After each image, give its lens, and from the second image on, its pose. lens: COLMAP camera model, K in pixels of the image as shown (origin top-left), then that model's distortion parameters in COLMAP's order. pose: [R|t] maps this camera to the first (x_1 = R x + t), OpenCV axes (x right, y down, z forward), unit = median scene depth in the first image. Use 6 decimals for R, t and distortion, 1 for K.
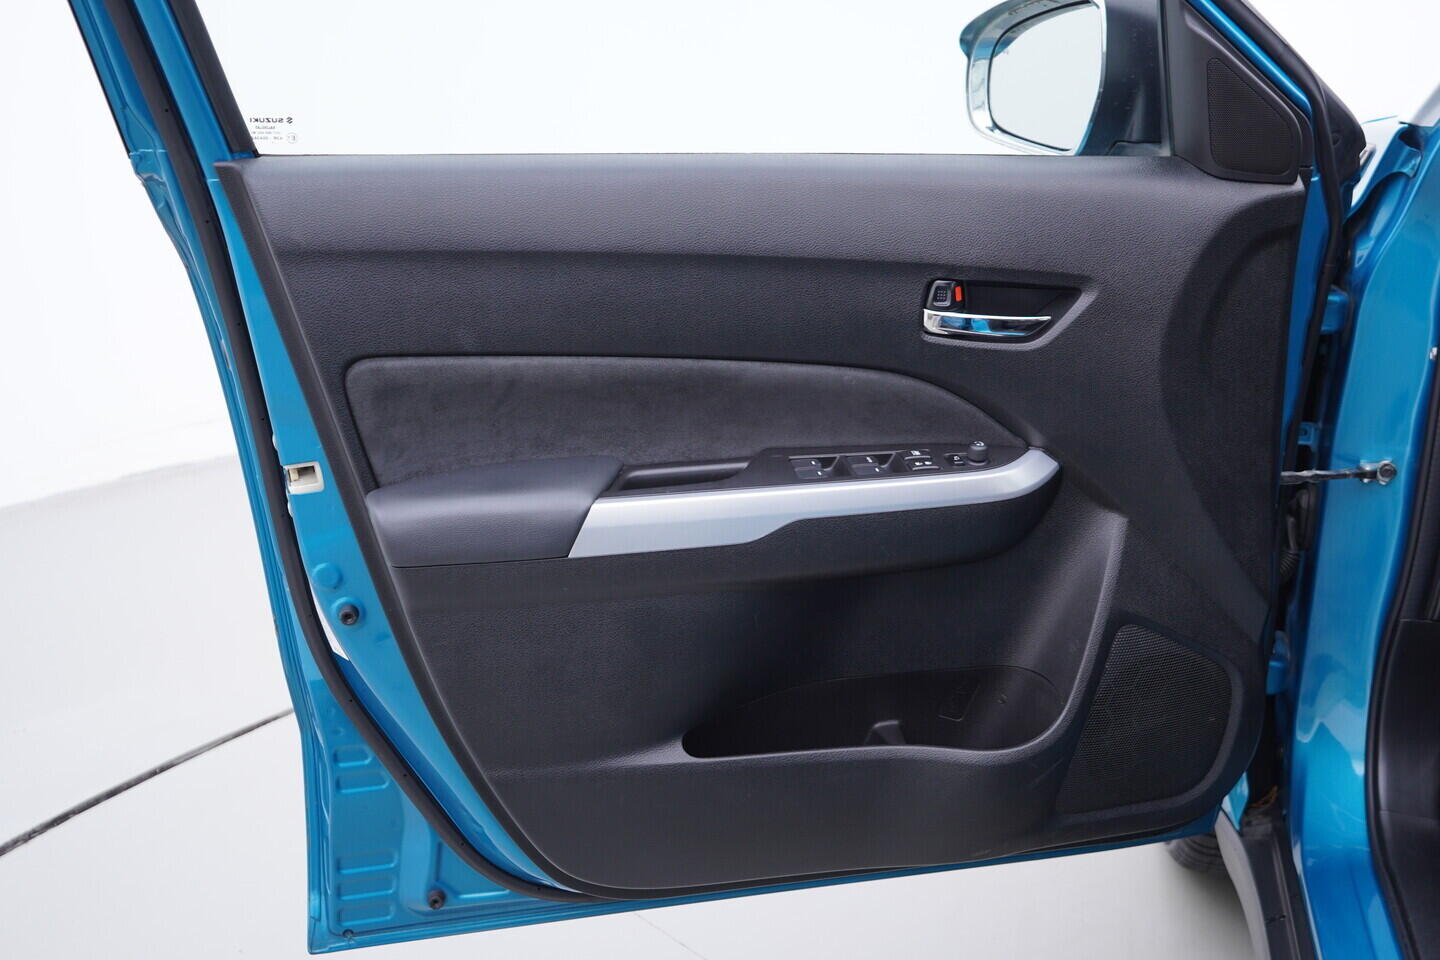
lens RADIAL K [[1421.6, 0, 720.0], [0, 1421.6, 480.0], [0, 0, 1]] dist [-0.004876, 0.007787]
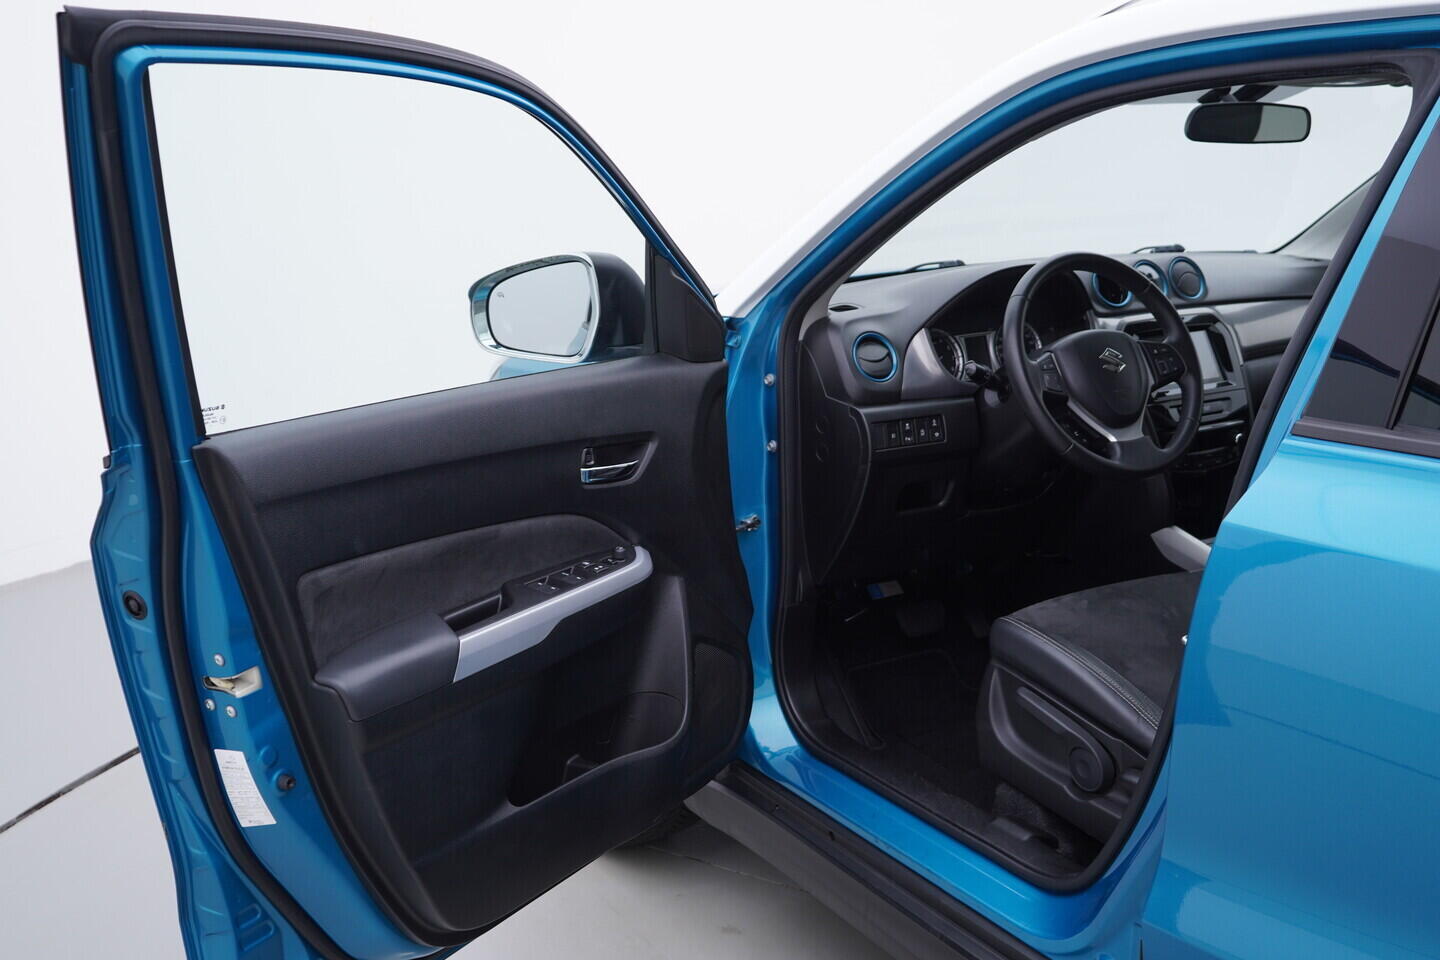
lens RADIAL K [[1421.6, 0, 720.0], [0, 1421.6, 480.0], [0, 0, 1]] dist [-0.004876, 0.007787]
pose [[0.719486, -0.177027, 0.671566, -0.771966], [0.250099, 0.968136, -0.012741, -0.050917], [-0.647912, 0.177125, 0.740835, -0.226840]]
